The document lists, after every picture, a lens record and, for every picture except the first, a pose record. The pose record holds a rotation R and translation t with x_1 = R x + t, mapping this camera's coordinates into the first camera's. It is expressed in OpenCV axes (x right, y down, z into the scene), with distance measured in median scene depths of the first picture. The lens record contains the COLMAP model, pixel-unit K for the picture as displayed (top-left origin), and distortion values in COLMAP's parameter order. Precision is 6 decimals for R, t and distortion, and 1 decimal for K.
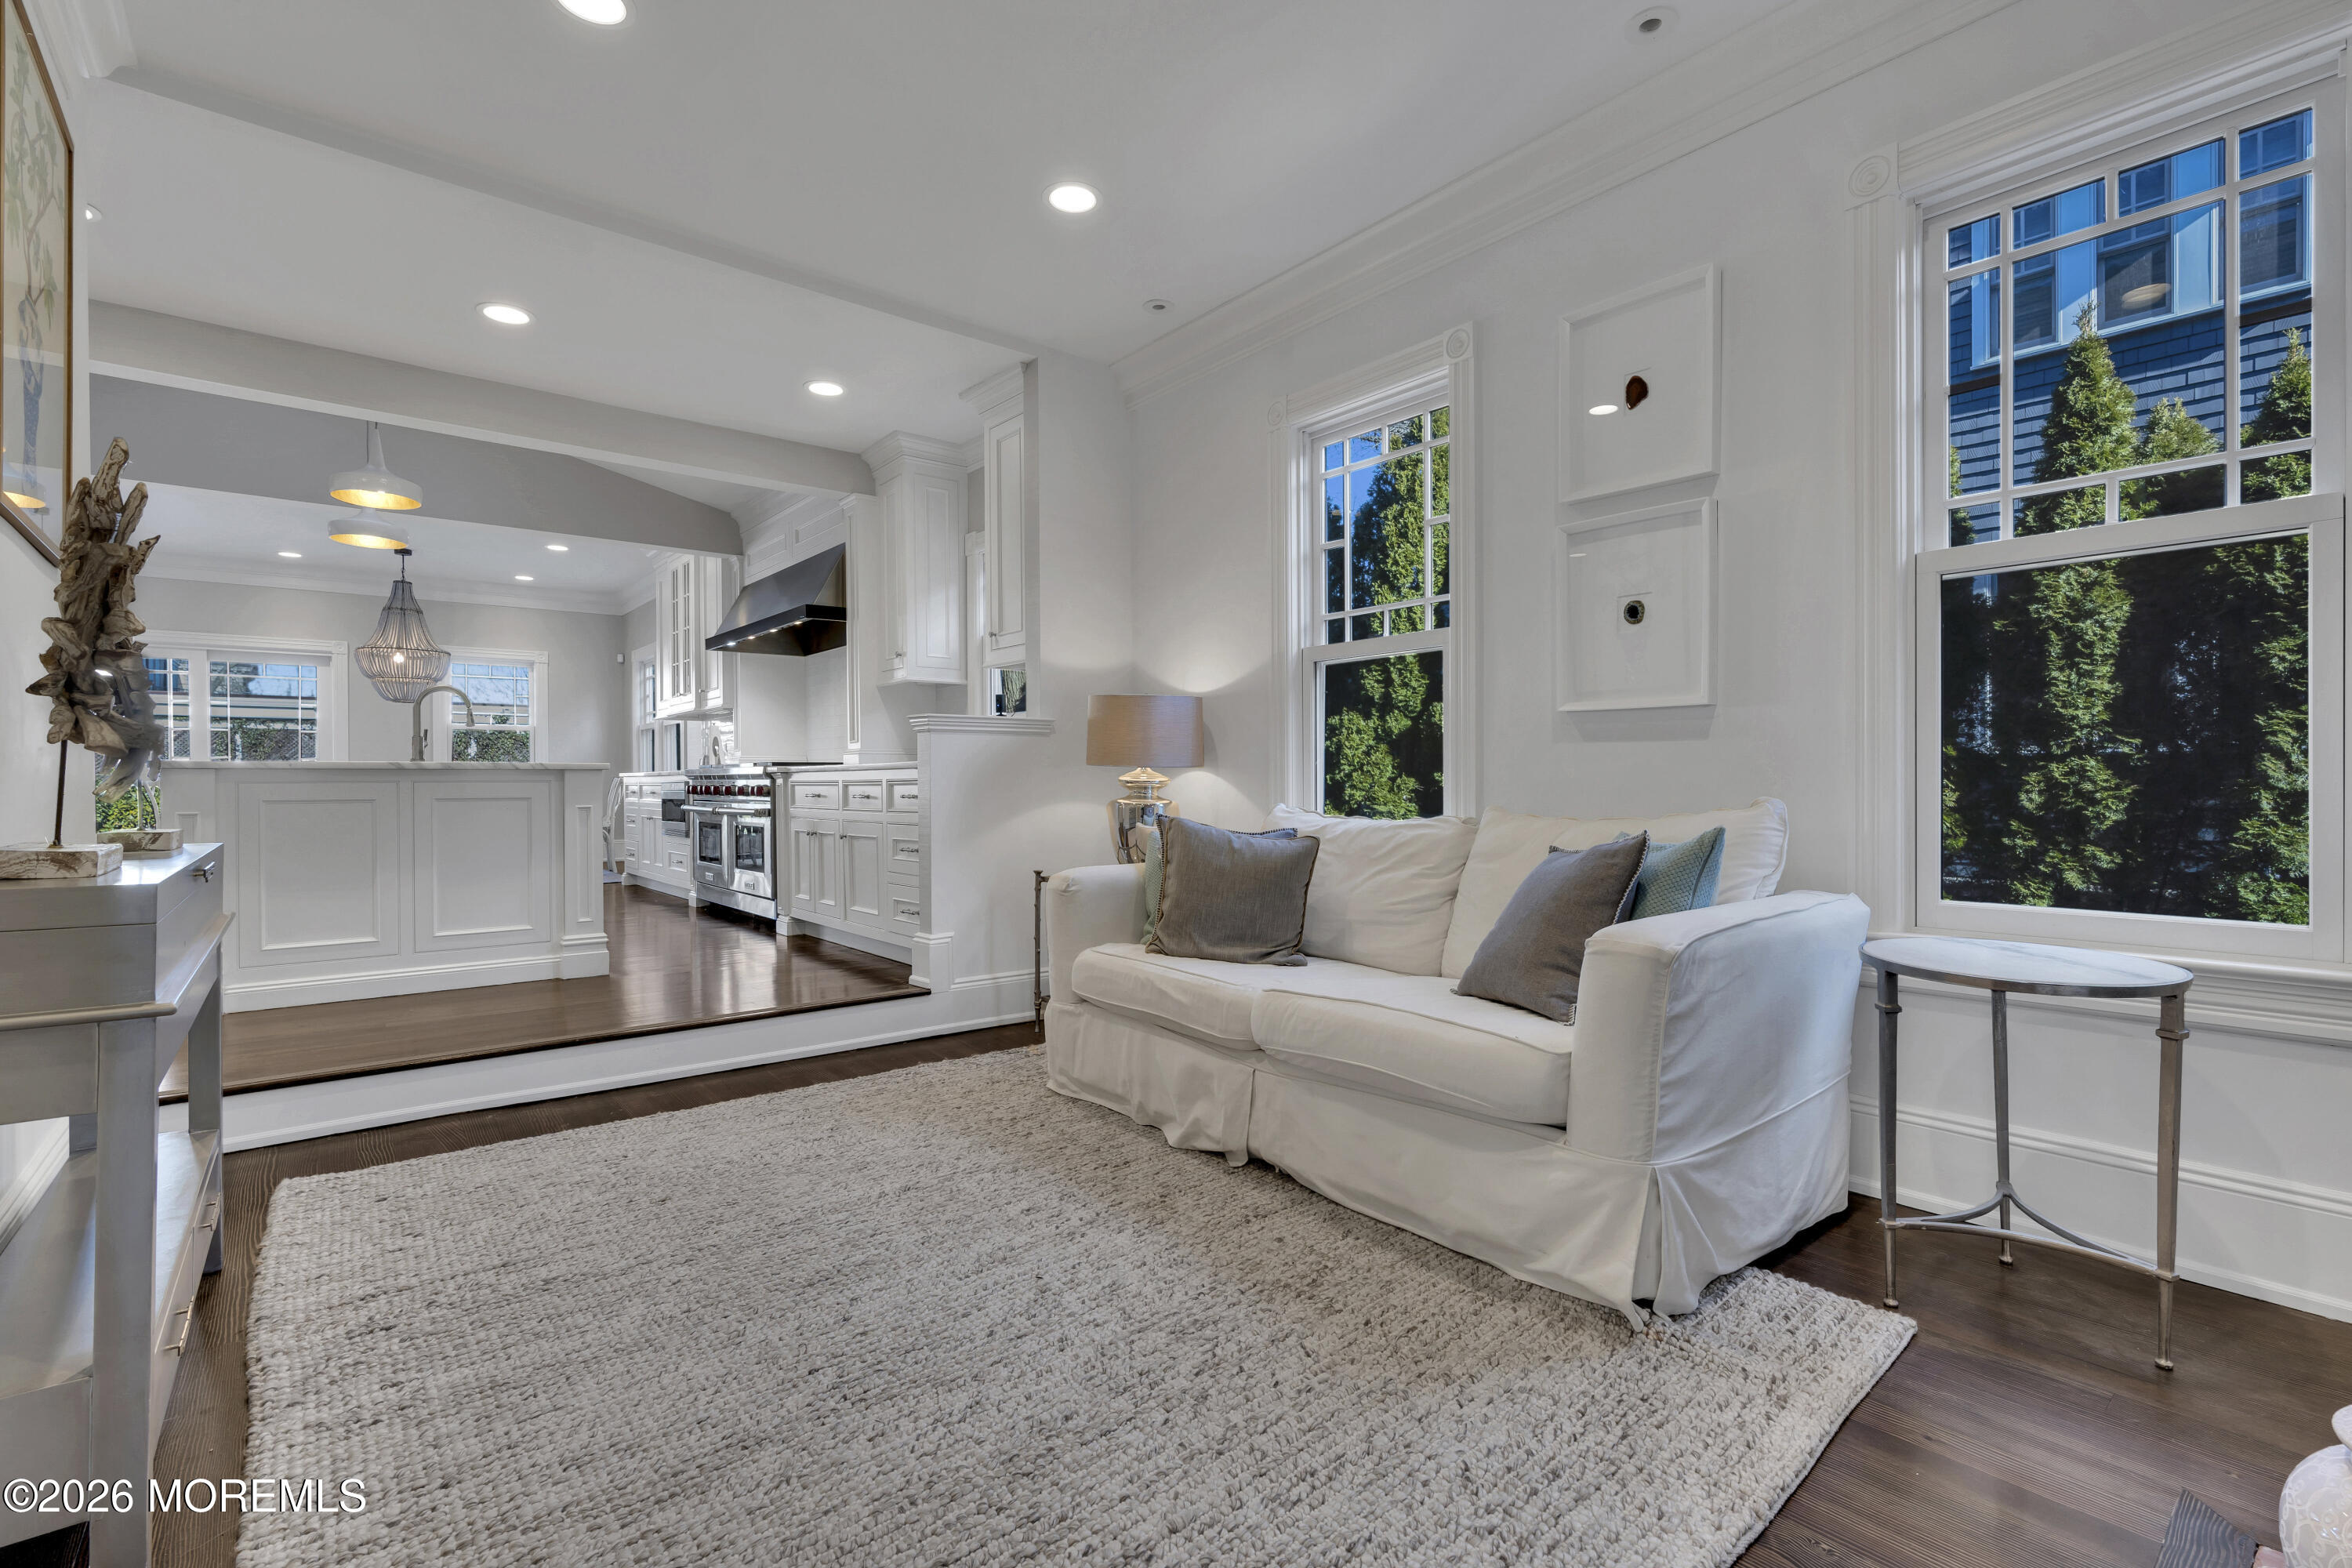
lens RADIAL K [[1066.2, 0, 1184.6], [0, 1066.2, 779.0], [0, 0, 1]] dist [-0.000637, -0.000079]
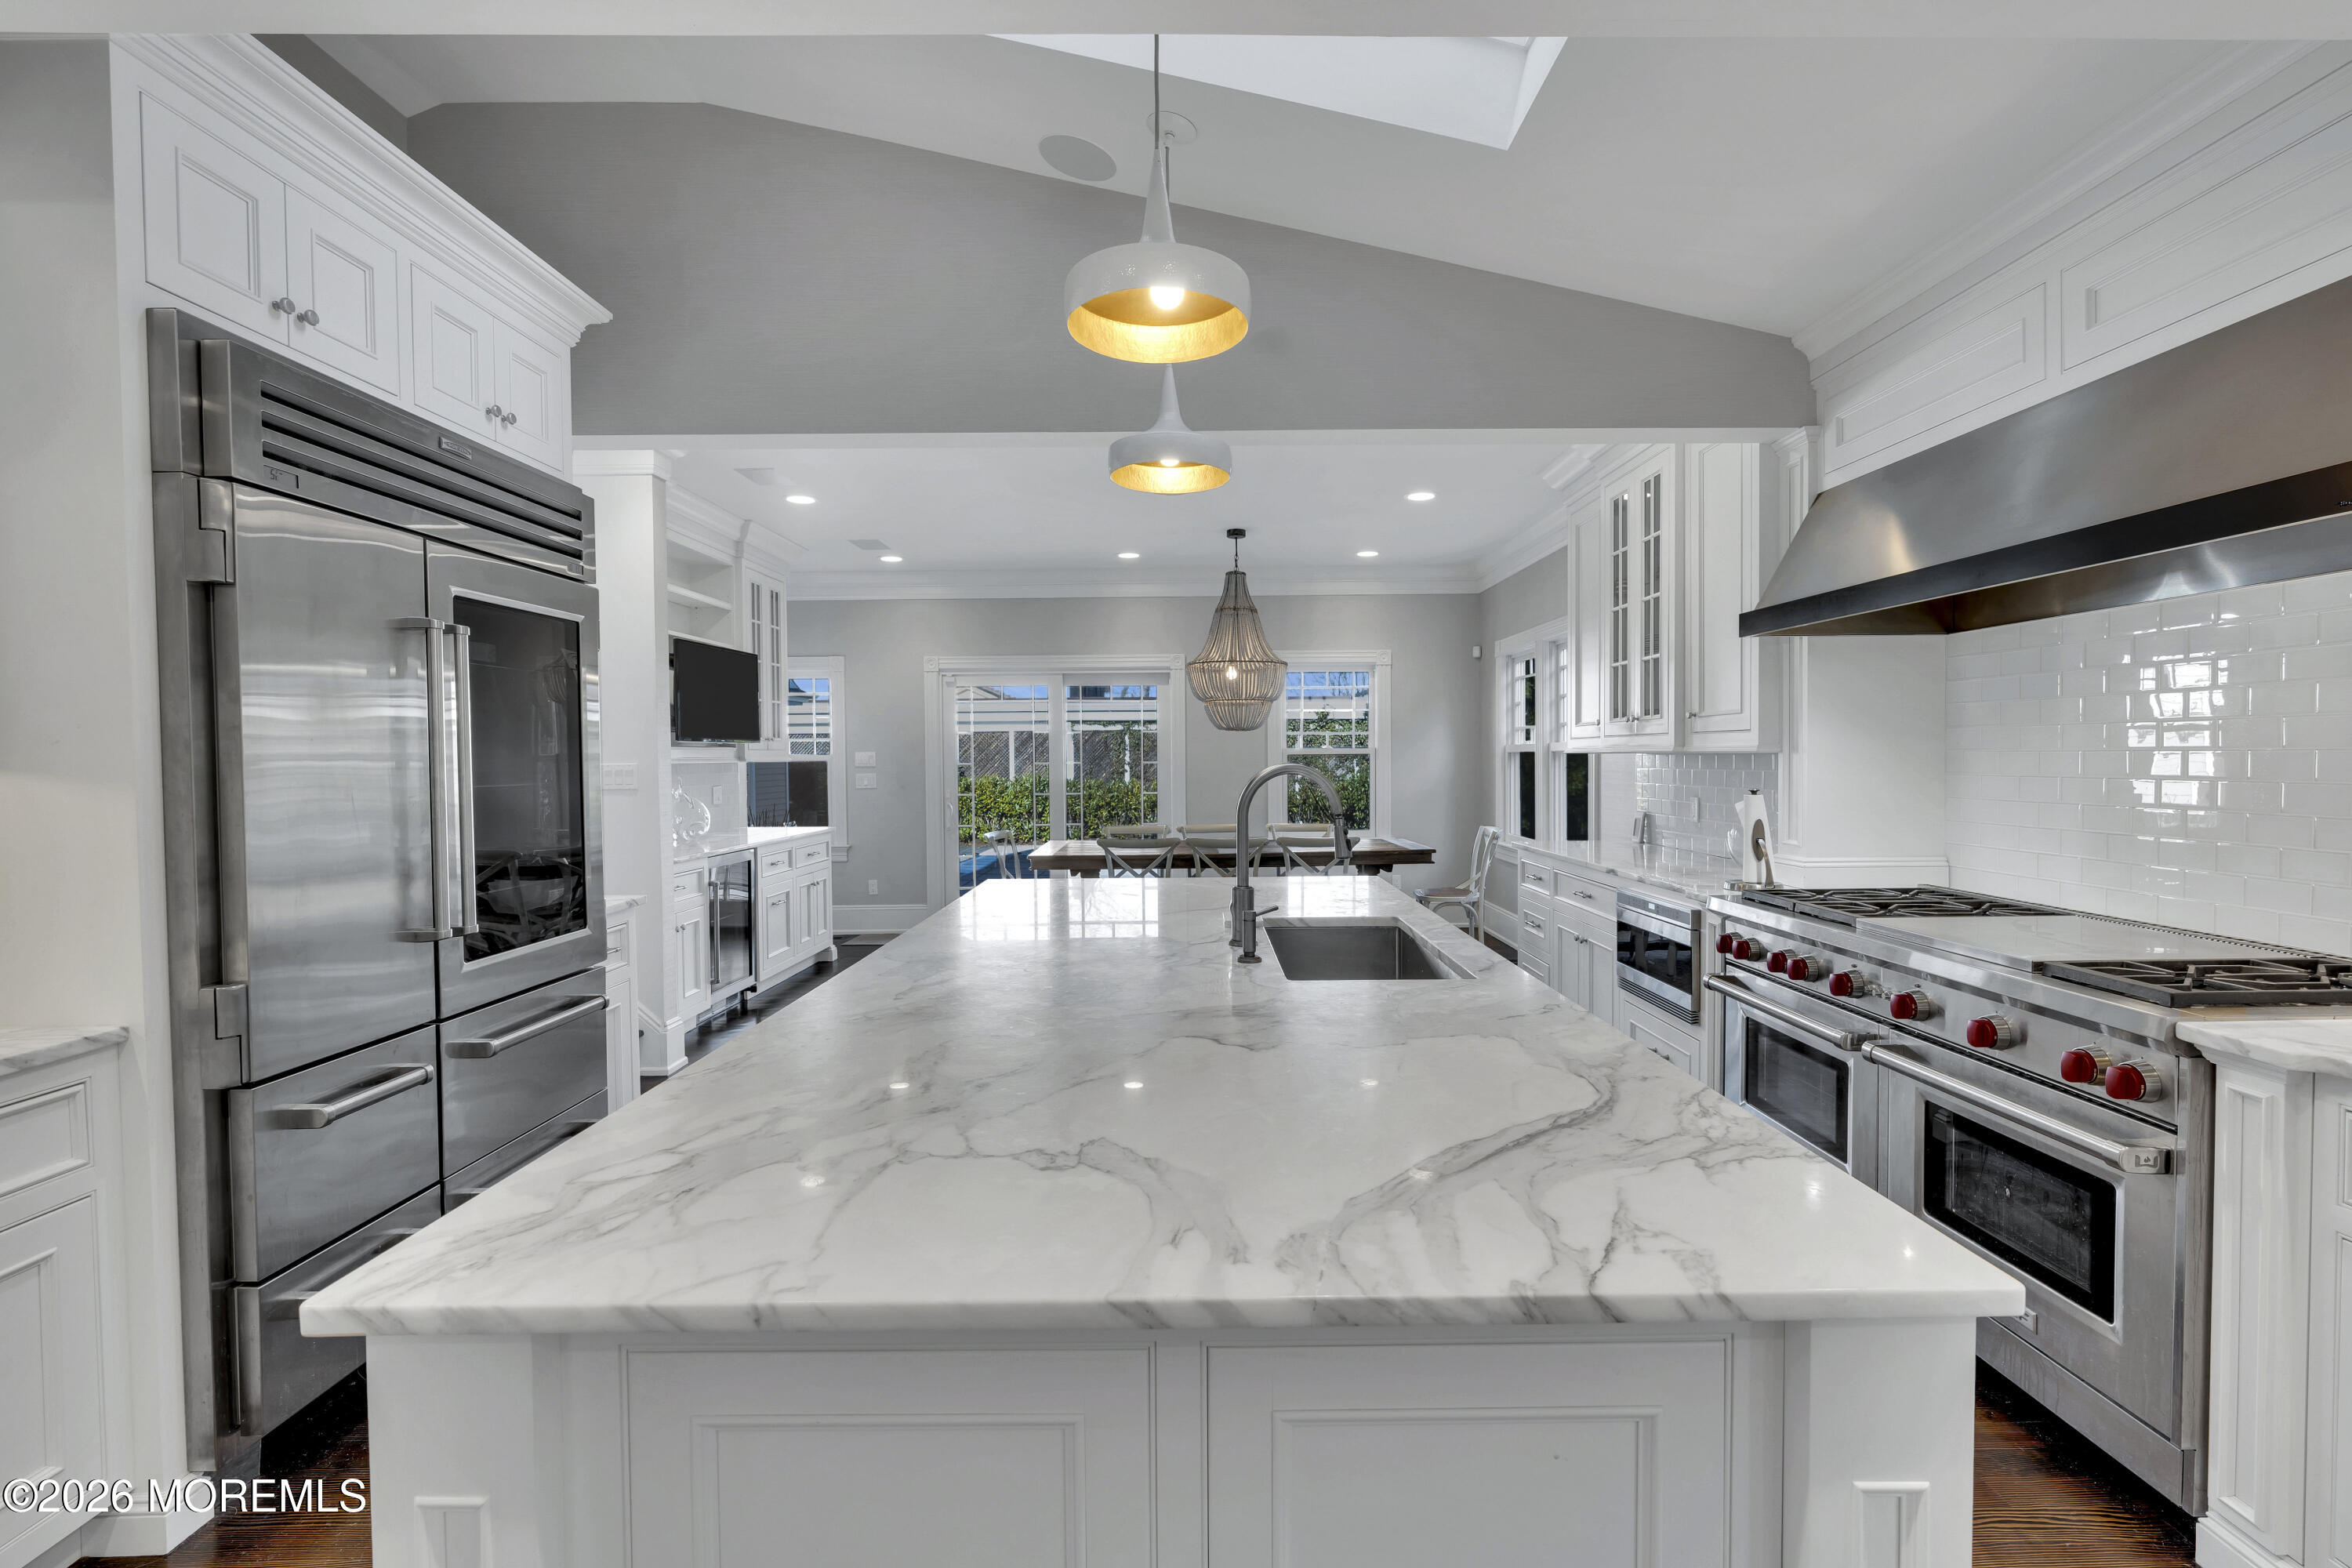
lens RADIAL K [[1066.2, 0, 1184.6], [0, 1066.2, 779.0], [0, 0, 1]] dist [-0.000637, -0.000079]
pose [[0.771040, 0.013479, -0.636645, -0.267784], [0.002694, 0.999698, 0.024428, -0.054958], [0.636781, -0.020550, 0.770770, 0.376828]]
